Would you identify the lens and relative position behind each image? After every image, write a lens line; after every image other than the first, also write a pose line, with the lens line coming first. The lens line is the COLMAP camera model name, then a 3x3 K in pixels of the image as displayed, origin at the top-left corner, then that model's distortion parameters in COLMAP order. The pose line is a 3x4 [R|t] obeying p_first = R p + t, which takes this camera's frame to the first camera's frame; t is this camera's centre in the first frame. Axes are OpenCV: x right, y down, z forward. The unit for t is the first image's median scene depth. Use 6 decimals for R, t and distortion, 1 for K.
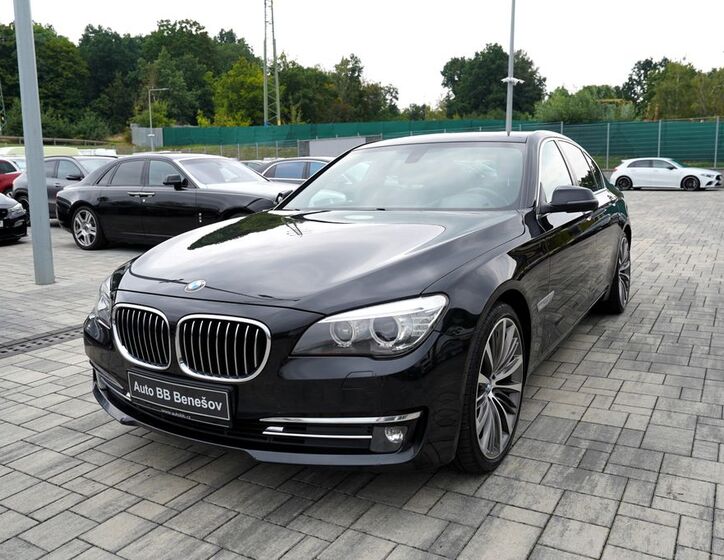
lens RADIAL K [[621.8, 0, 362.0], [0, 621.8, 280.0], [0, 0, 1]] dist [-0.036742, 0.000933]
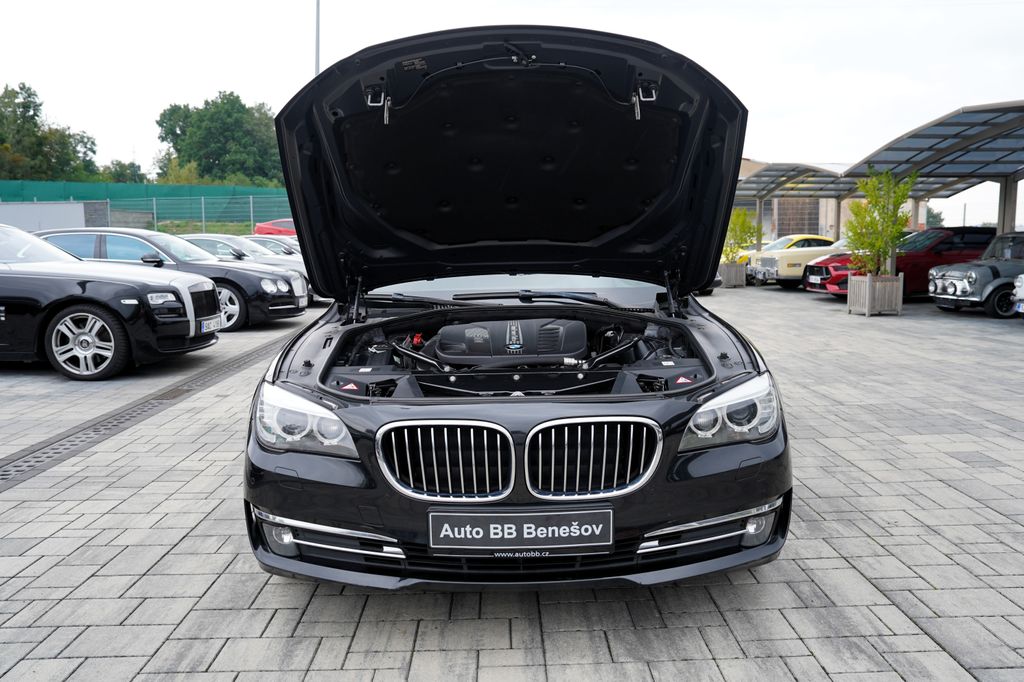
lens RADIAL K [[760.4, 0, 512.0], [0, 760.4, 341.0], [0, 0, 1]] dist [-0.002723, 0.002752]
pose [[0.852691, -0.049246, 0.520089, -0.742287], [0.079298, 0.996212, -0.035681, -0.014619], [-0.516362, 0.071667, 0.853367, 0.166068]]
